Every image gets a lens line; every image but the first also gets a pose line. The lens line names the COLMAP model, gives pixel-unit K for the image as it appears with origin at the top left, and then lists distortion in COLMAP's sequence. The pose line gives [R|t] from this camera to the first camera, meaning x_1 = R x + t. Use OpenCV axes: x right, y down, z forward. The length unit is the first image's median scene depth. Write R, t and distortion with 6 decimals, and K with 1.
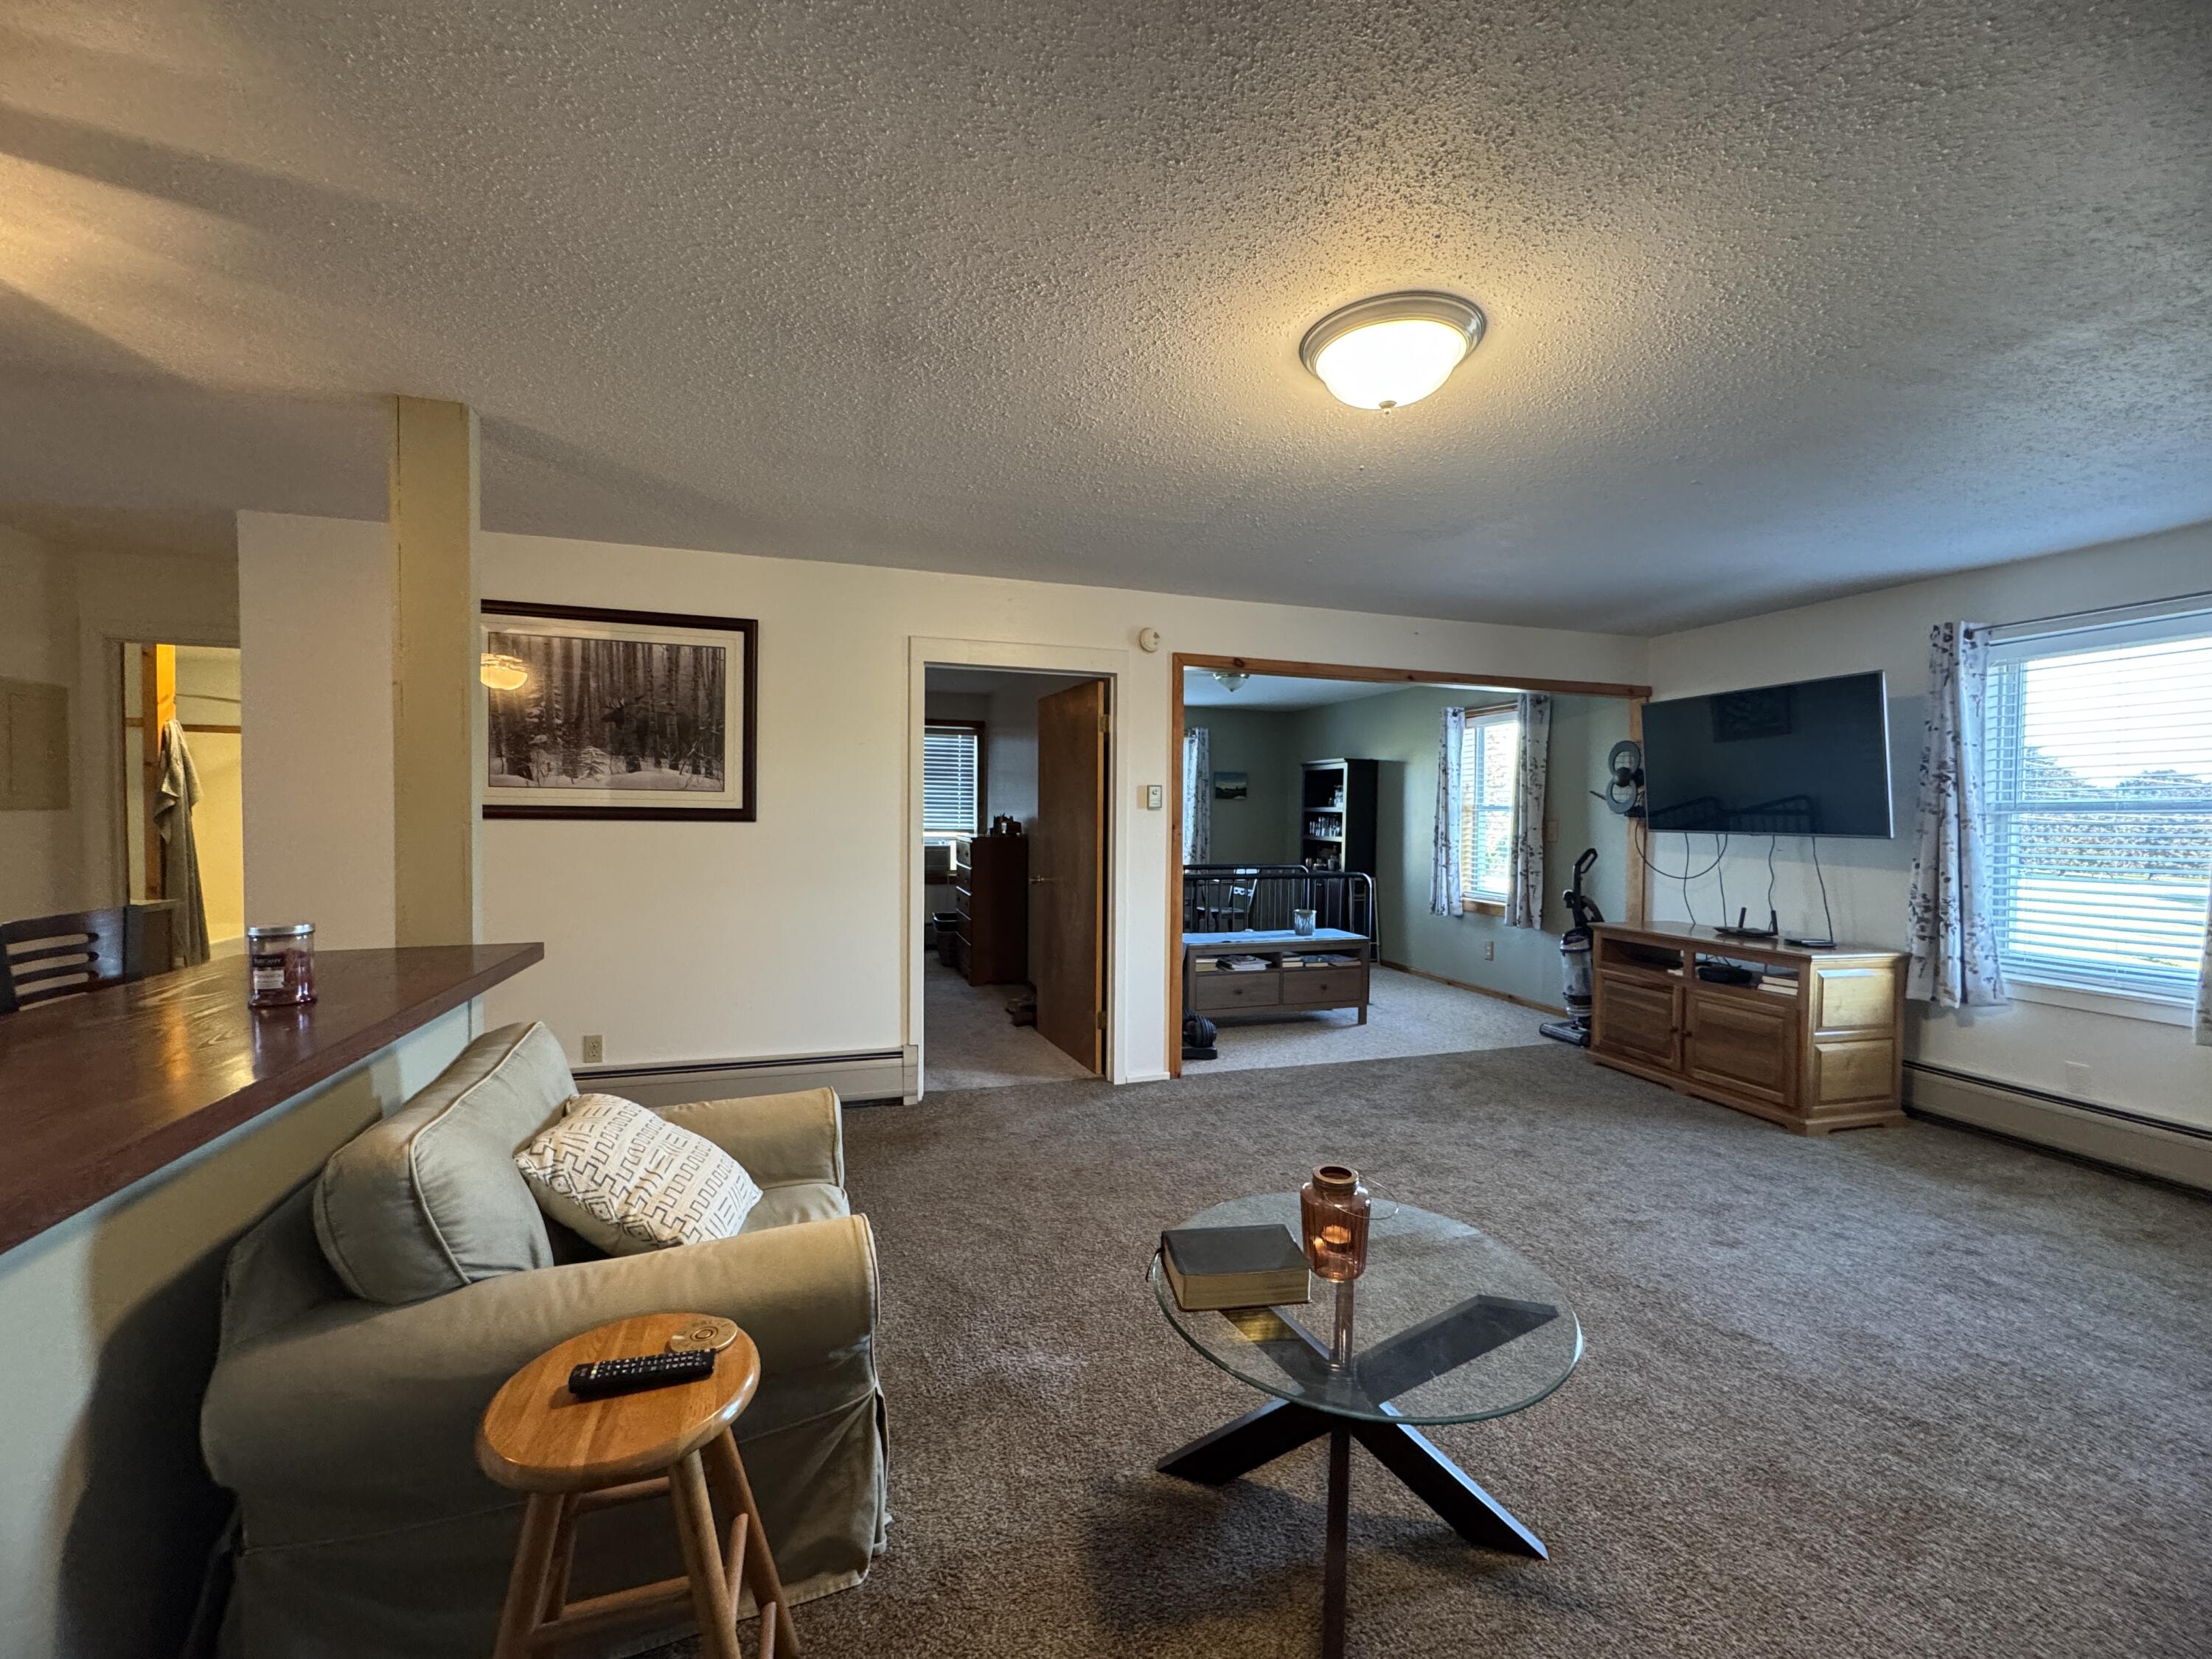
lens RADIAL K [[882.0, 0, 1106.0], [0, 882.0, 829.5], [0, 0, 1]] dist [-0.002005, 0.000399]
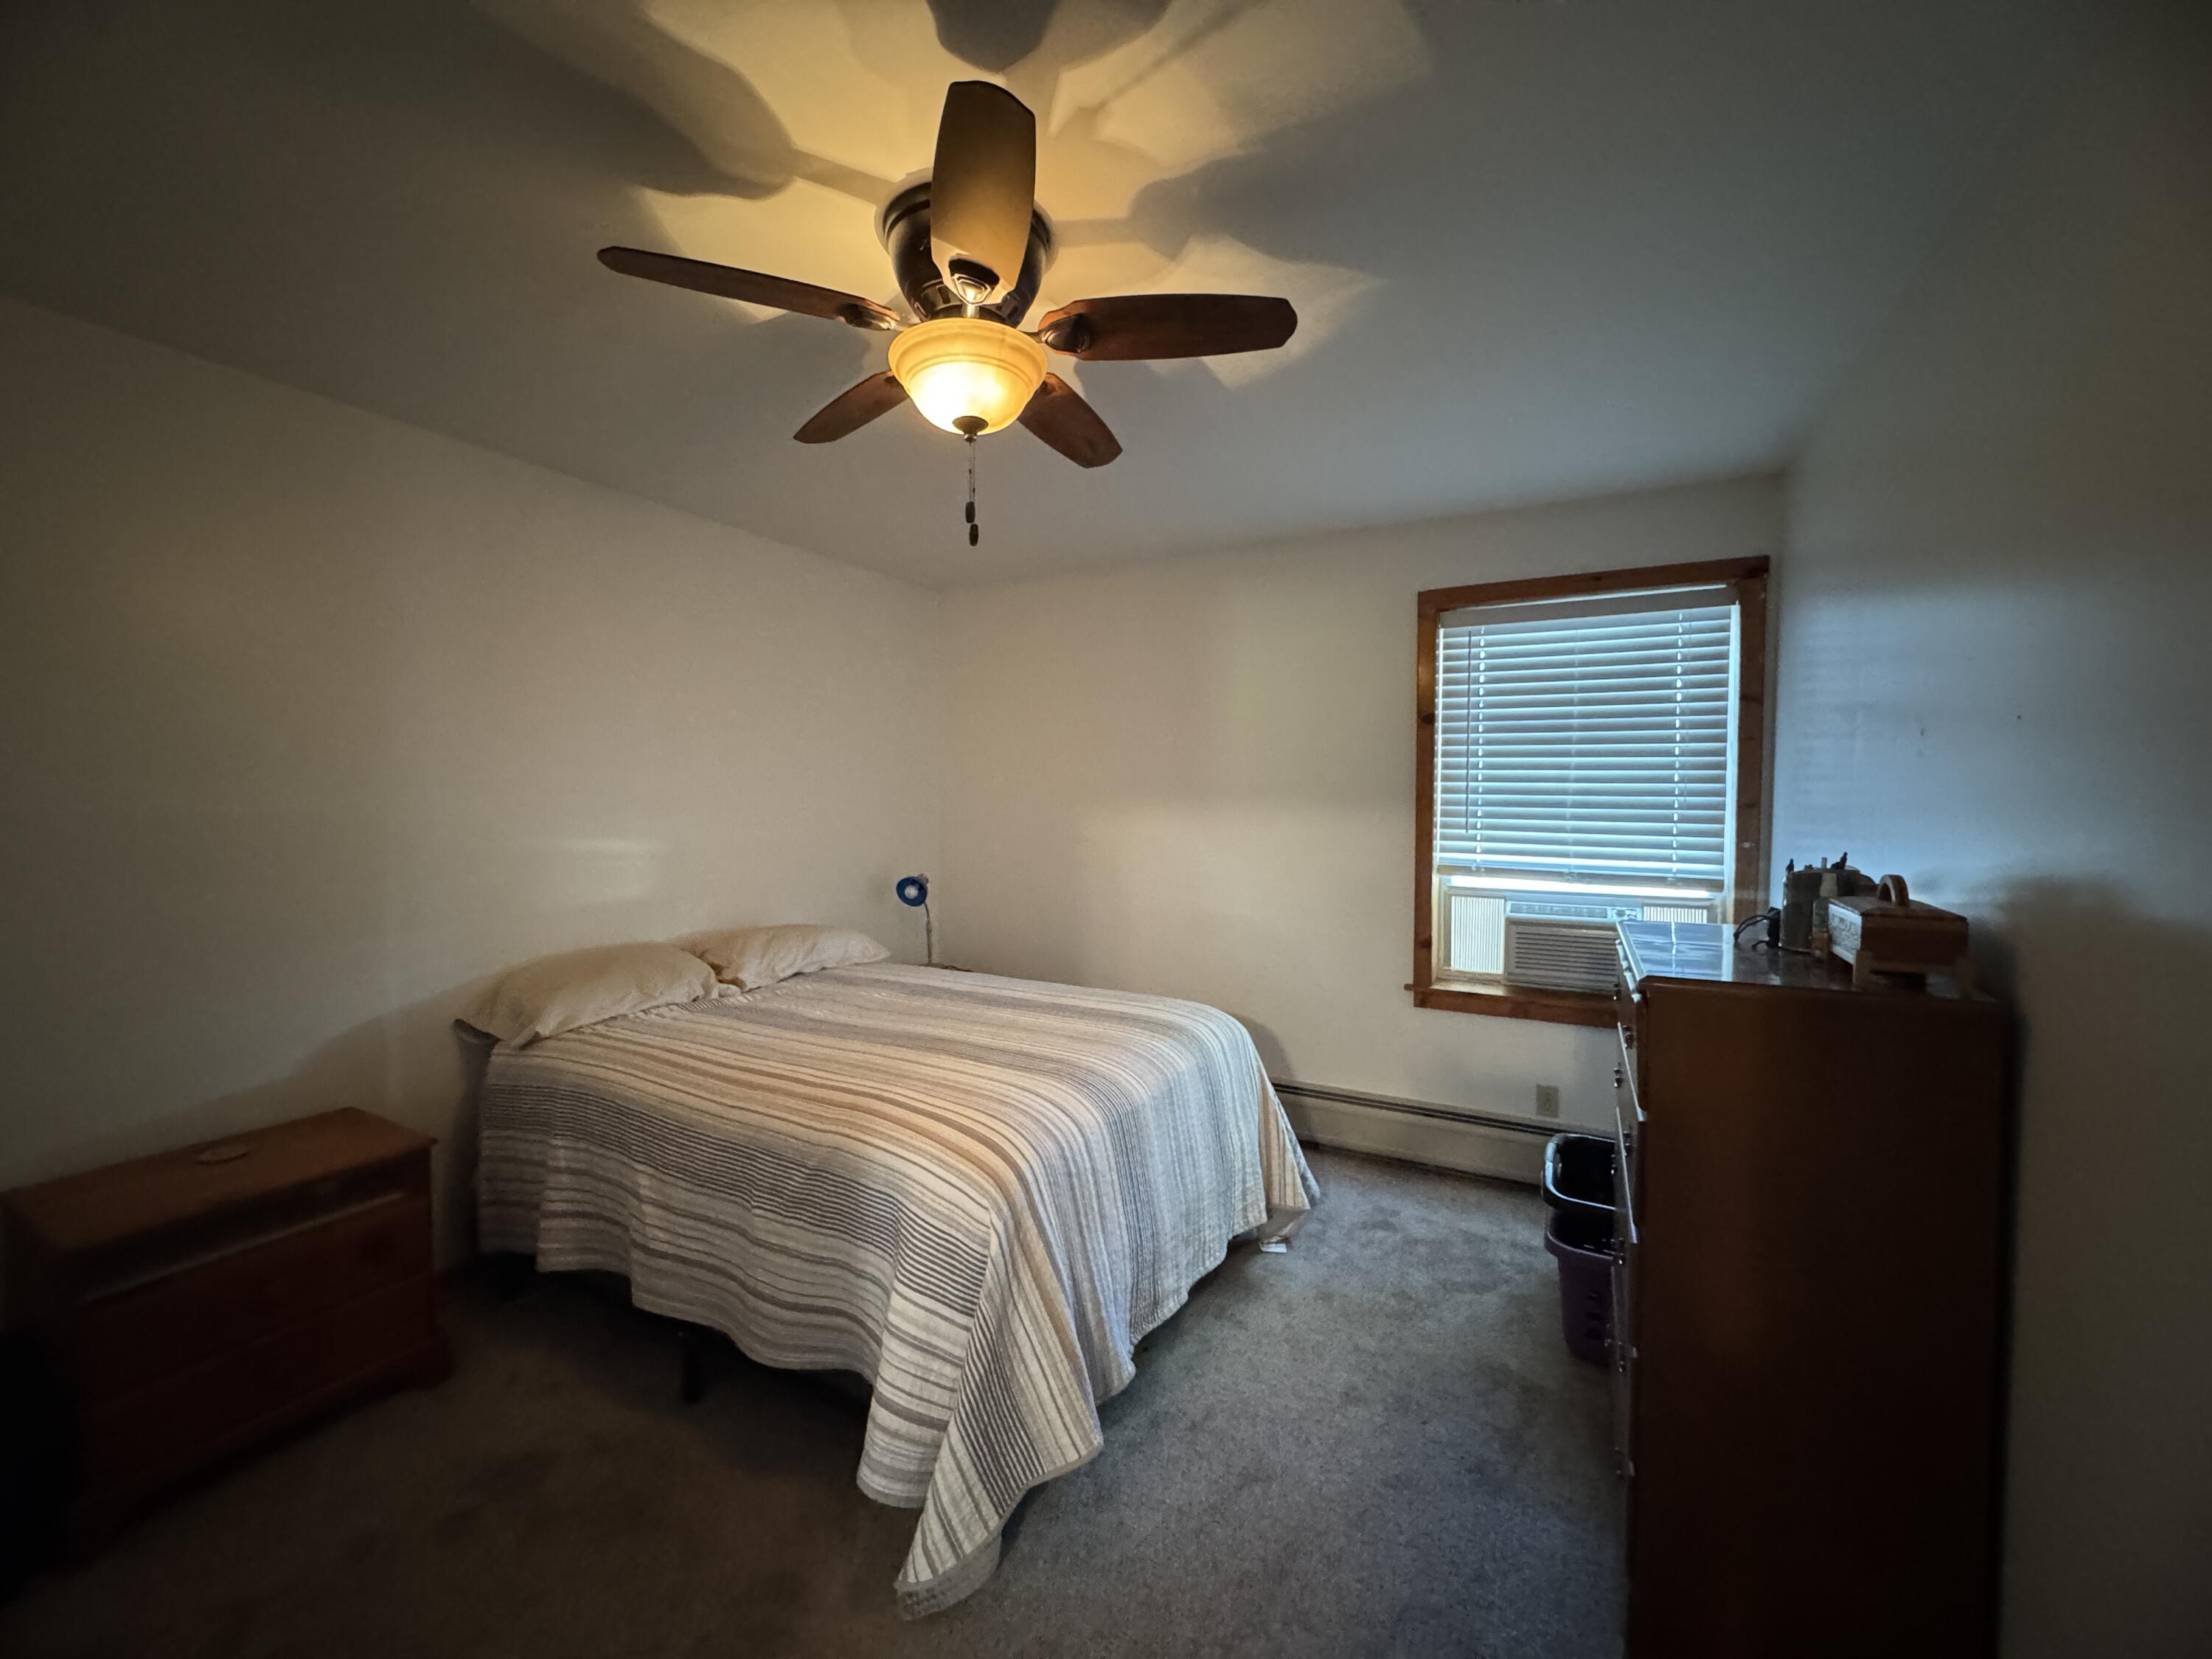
lens RADIAL K [[882.0, 0, 1106.0], [0, 882.0, 829.5], [0, 0, 1]] dist [-0.002005, 0.000399]
pose [[0.694816, 0.016422, -0.719000, -0.072219], [-0.015281, 0.999851, 0.008070, -0.019187], [0.719025, 0.005380, 0.694963, 0.600438]]
